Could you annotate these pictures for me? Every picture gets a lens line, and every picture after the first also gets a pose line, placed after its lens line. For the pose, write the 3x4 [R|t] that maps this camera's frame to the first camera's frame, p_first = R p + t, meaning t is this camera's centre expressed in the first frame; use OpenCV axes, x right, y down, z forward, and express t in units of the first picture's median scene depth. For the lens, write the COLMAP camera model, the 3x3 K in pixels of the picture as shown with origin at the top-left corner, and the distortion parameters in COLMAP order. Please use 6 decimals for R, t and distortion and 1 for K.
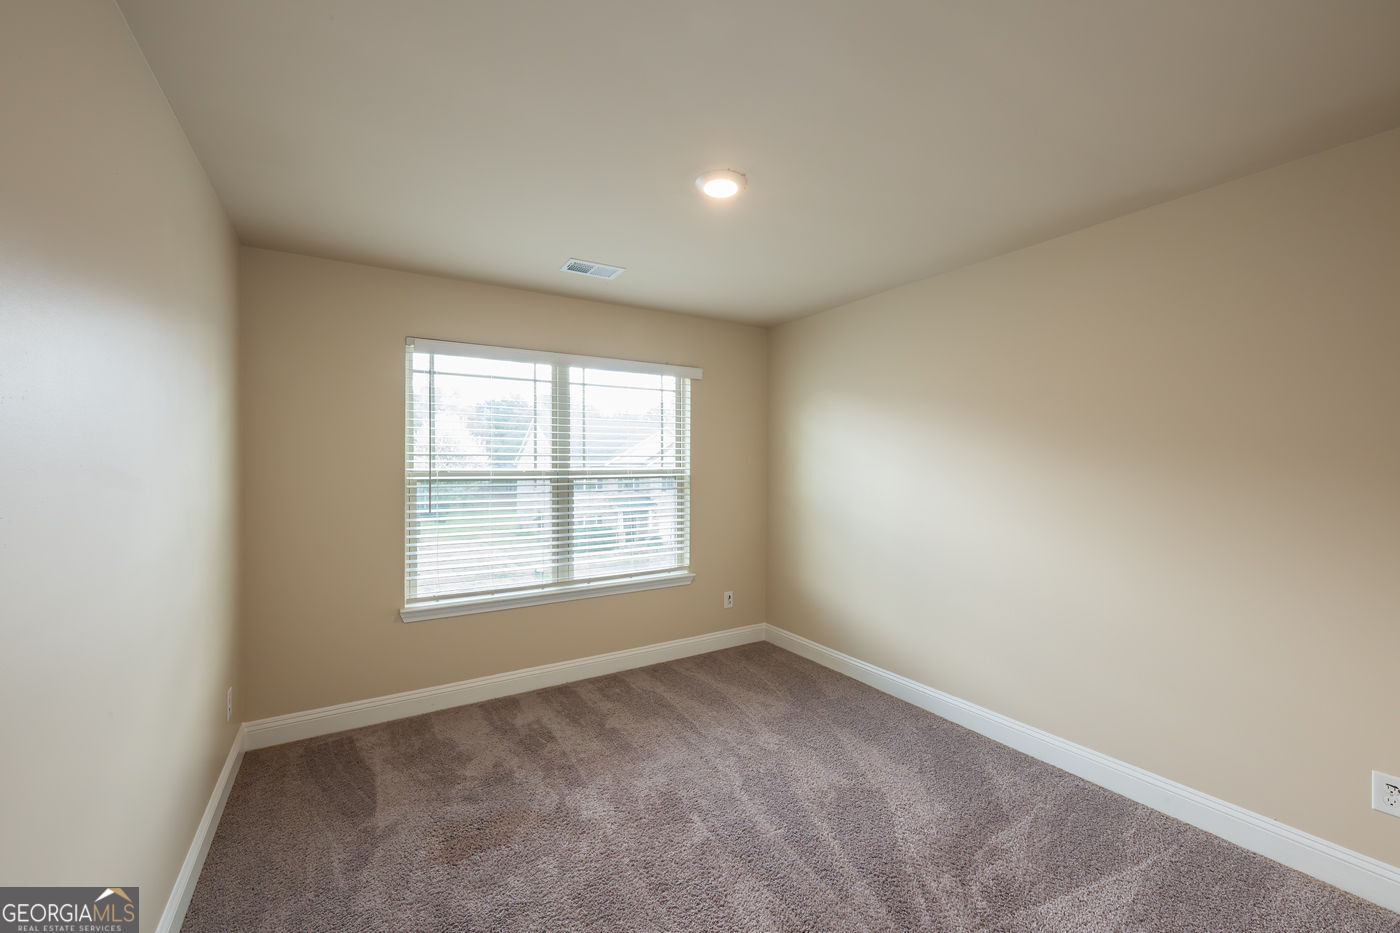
lens RADIAL K [[636.4, 0, 700.9], [0, 636.4, 480.5], [0, 0, 1]] dist [-0.001172, -0.000071]
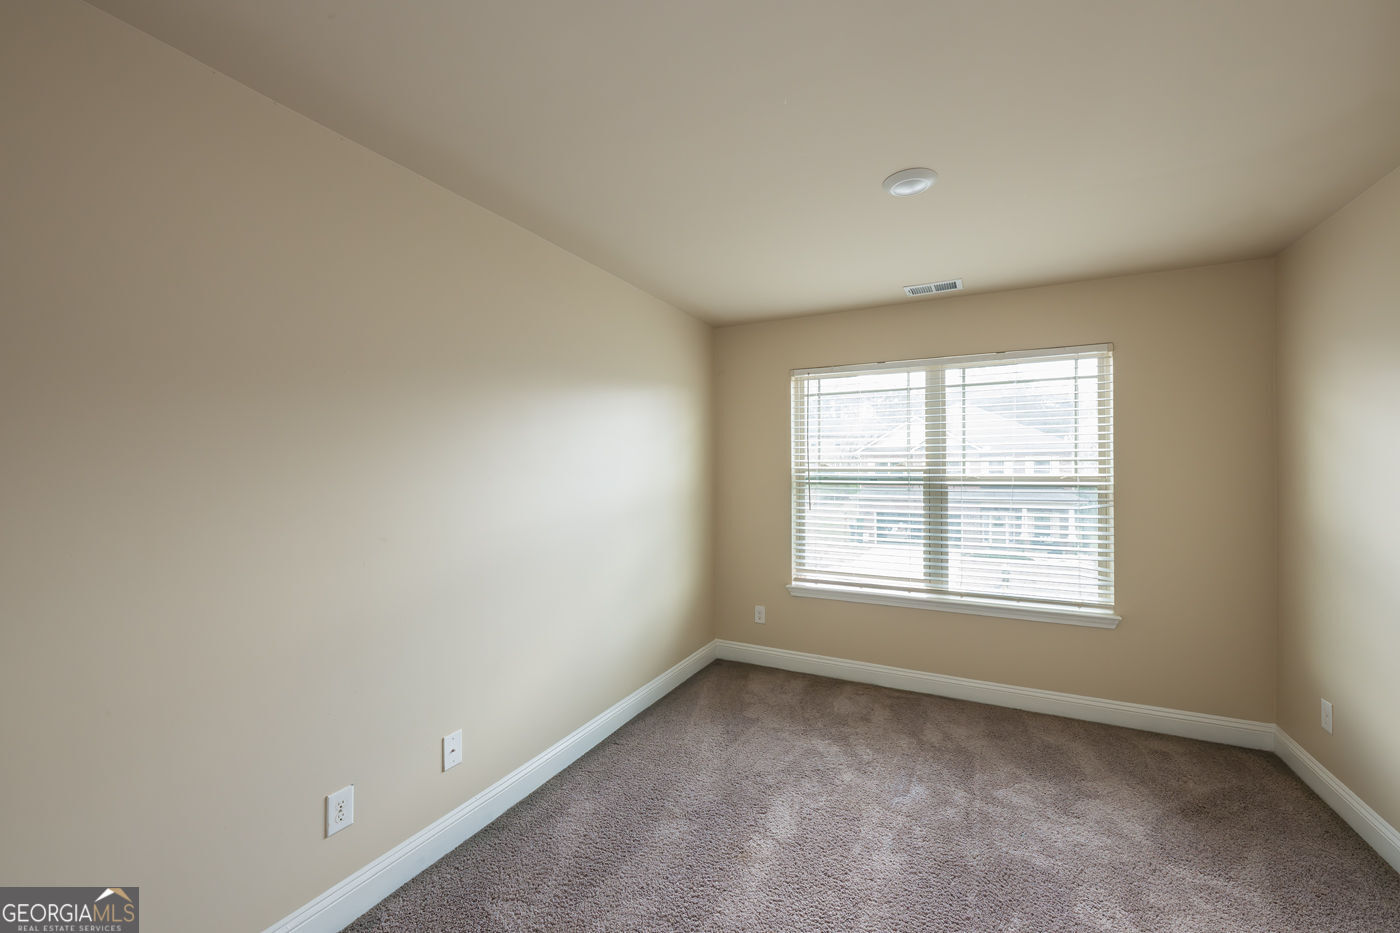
lens RADIAL K [[565.5, 0, 706.2], [0, 565.5, 467.5], [0, 0, 1]] dist [-0.000019, -0.000014]
pose [[0.454100, -0.005139, -0.890936, 0.138218], [-0.020344, 0.999663, -0.016135, -0.002889], [0.890719, 0.025452, 0.453842, 0.100383]]
